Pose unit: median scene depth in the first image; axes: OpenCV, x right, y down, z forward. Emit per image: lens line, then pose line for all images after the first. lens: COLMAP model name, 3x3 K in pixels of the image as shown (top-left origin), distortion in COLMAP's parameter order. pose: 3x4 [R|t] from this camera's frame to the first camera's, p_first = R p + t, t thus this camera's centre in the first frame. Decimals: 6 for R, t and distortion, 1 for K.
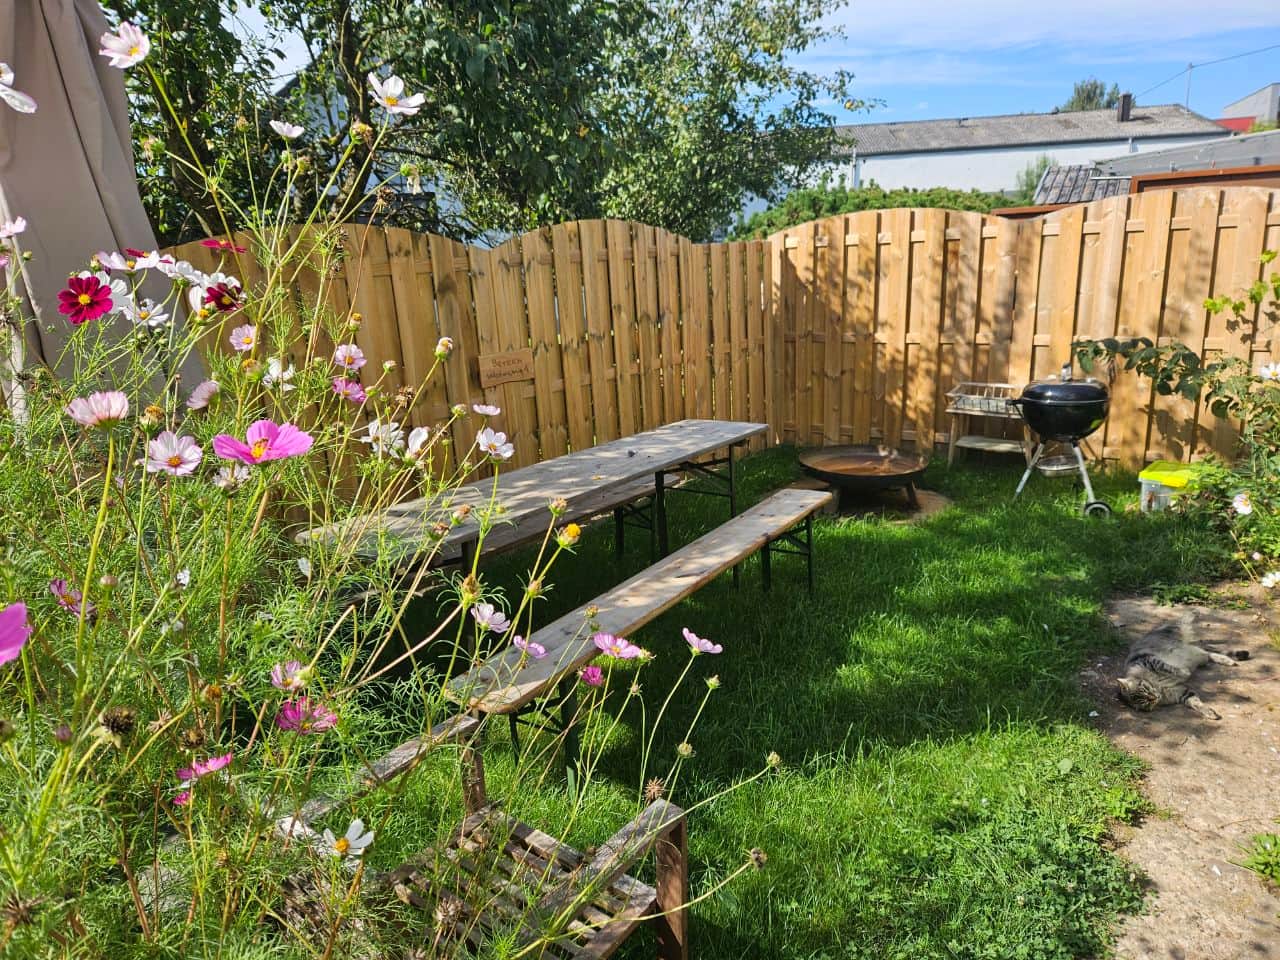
lens RADIAL K [[880.9, 0, 640.0], [0, 880.9, 480.0], [0, 0, 1]] dist [-0.000304, -0.000611]
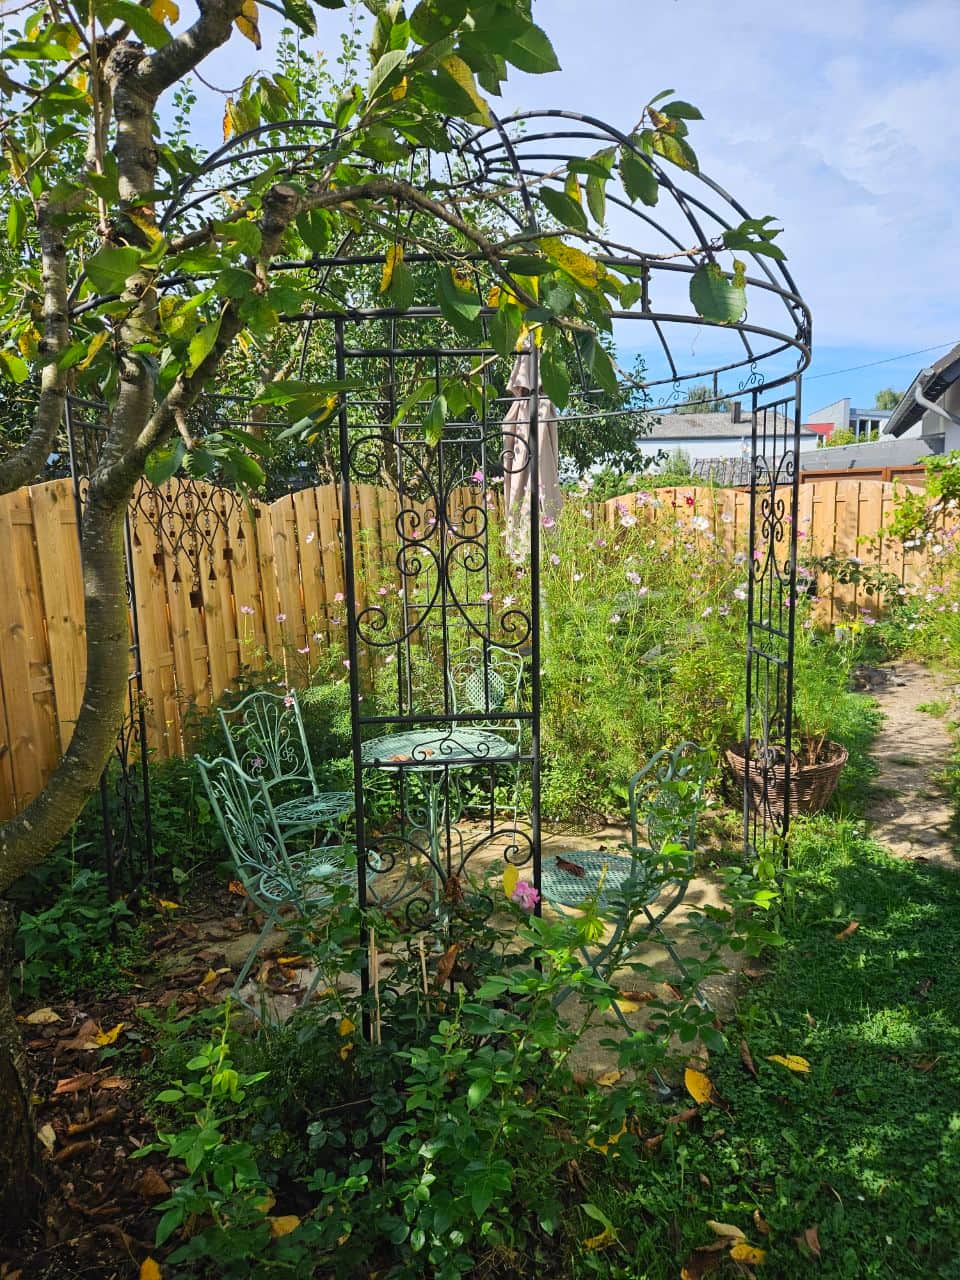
lens RADIAL K [[880.9, 0, 480.0], [0, 880.9, 640.0], [0, 0, 1]] dist [-0.000304, -0.000611]
pose [[0.976495, -0.005170, 0.215480, -0.568306], [0.031184, 0.992583, -0.117502, 0.215114], [-0.213274, 0.121459, 0.969413, -0.652950]]
